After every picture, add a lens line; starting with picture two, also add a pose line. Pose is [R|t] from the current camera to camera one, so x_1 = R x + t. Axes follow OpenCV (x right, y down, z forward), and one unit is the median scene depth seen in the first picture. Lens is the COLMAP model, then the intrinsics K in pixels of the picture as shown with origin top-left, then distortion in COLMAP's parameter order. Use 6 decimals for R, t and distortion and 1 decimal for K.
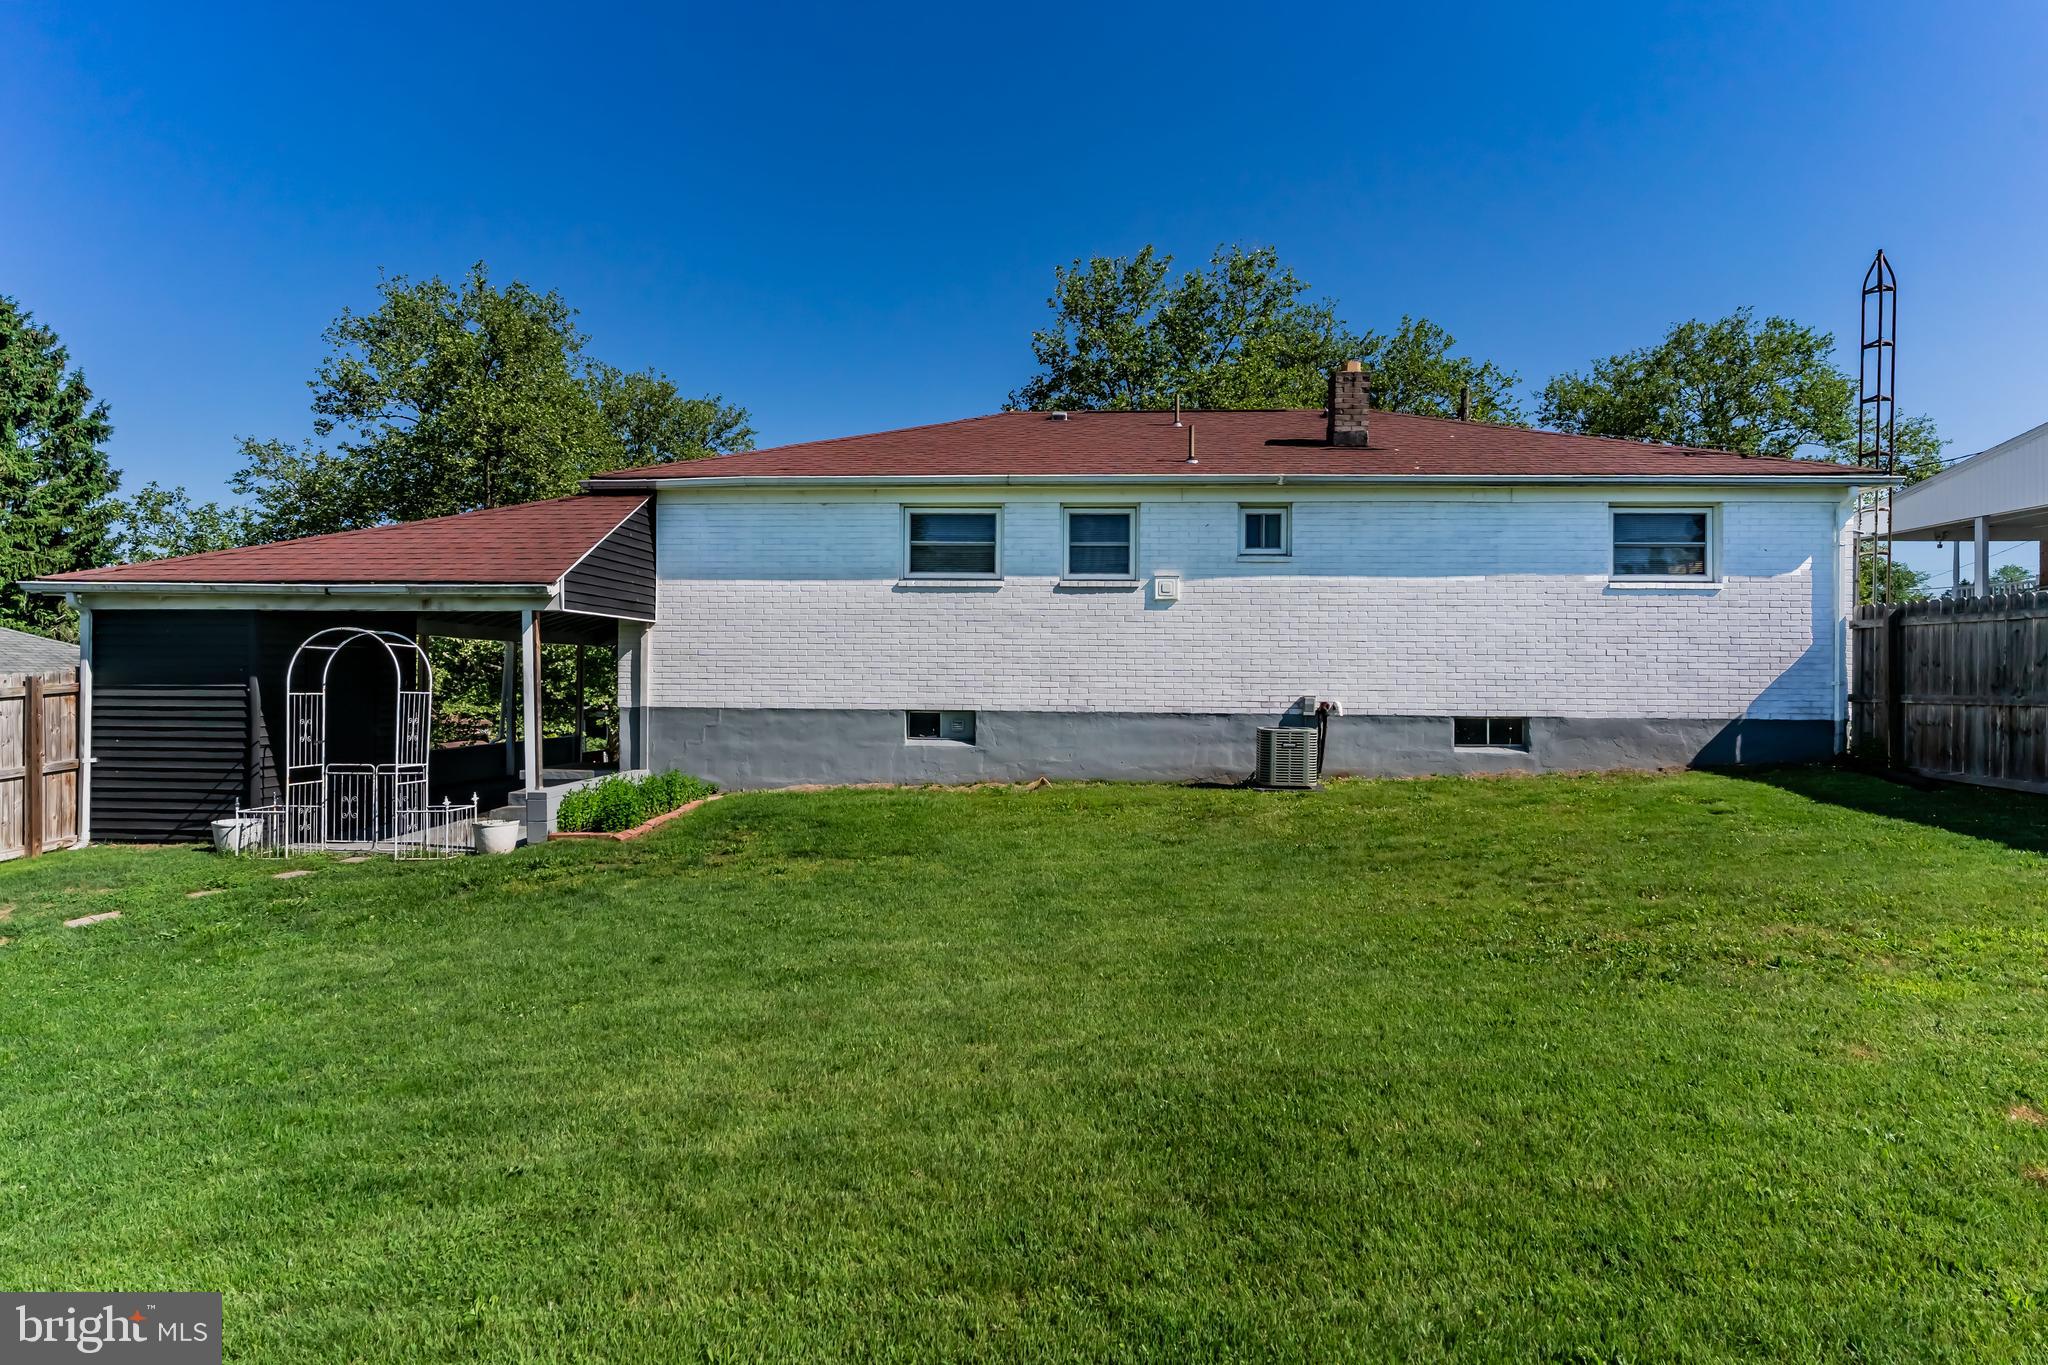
lens RADIAL K [[1045.8, 0, 1018.8], [0, 1045.8, 672.7], [0, 0, 1]] dist [-0.005172, 0.002441]
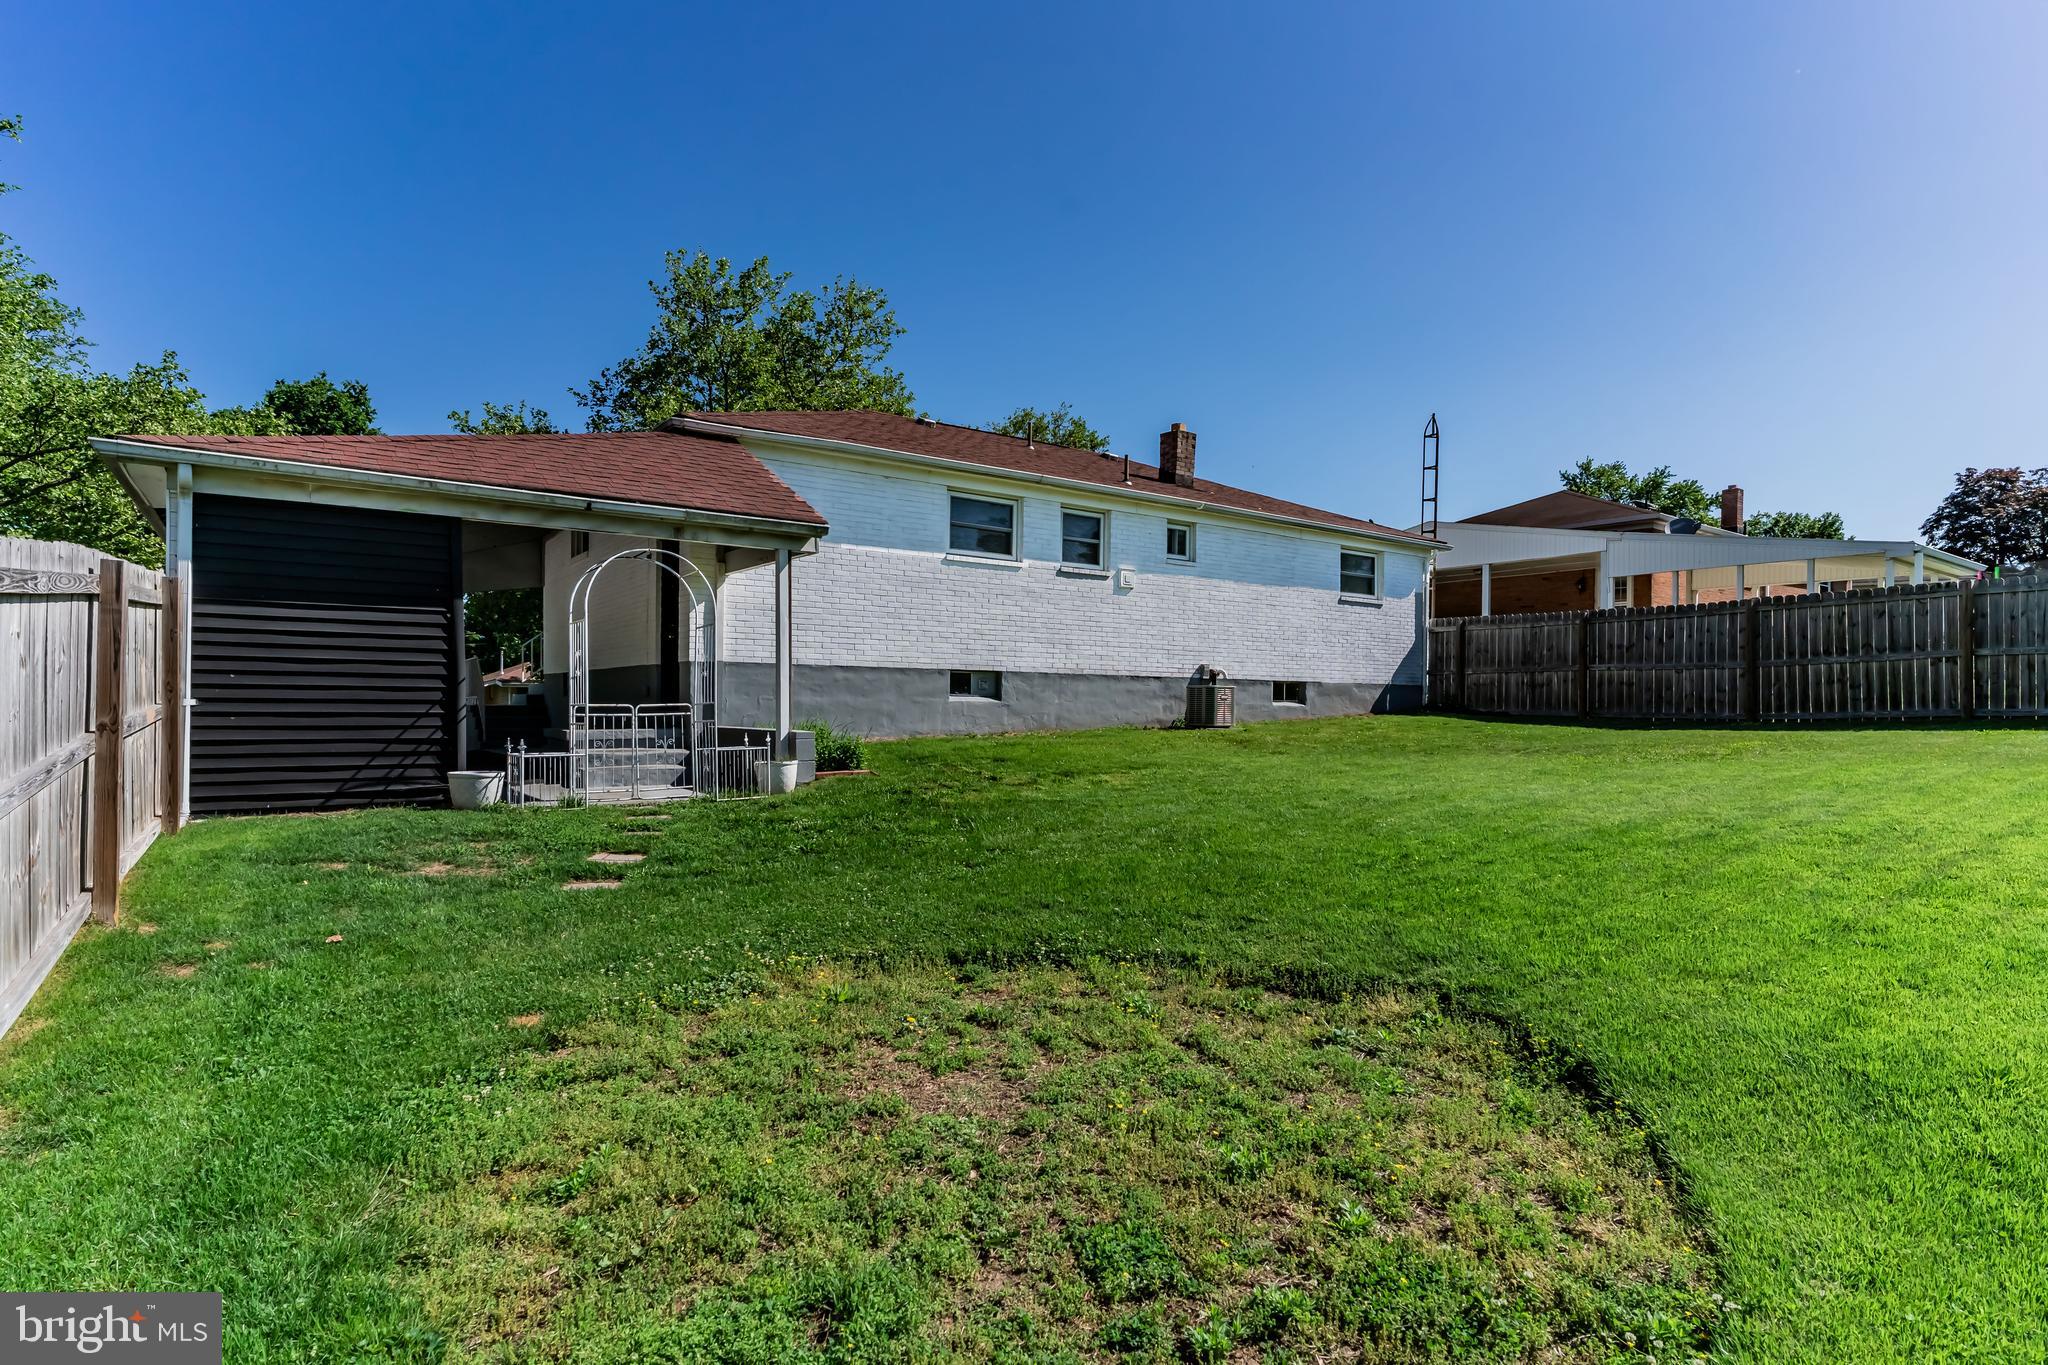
lens RADIAL K [[1049.8, 0, 1014.3], [0, 1049.8, 688.4], [0, 0, 1]] dist [-0.002670, 0.000906]
pose [[0.782389, 0.010305, 0.622704, -0.769596], [-0.005899, 0.999941, -0.009136, 0.066838], [-0.622762, 0.003474, 0.782404, 0.073165]]
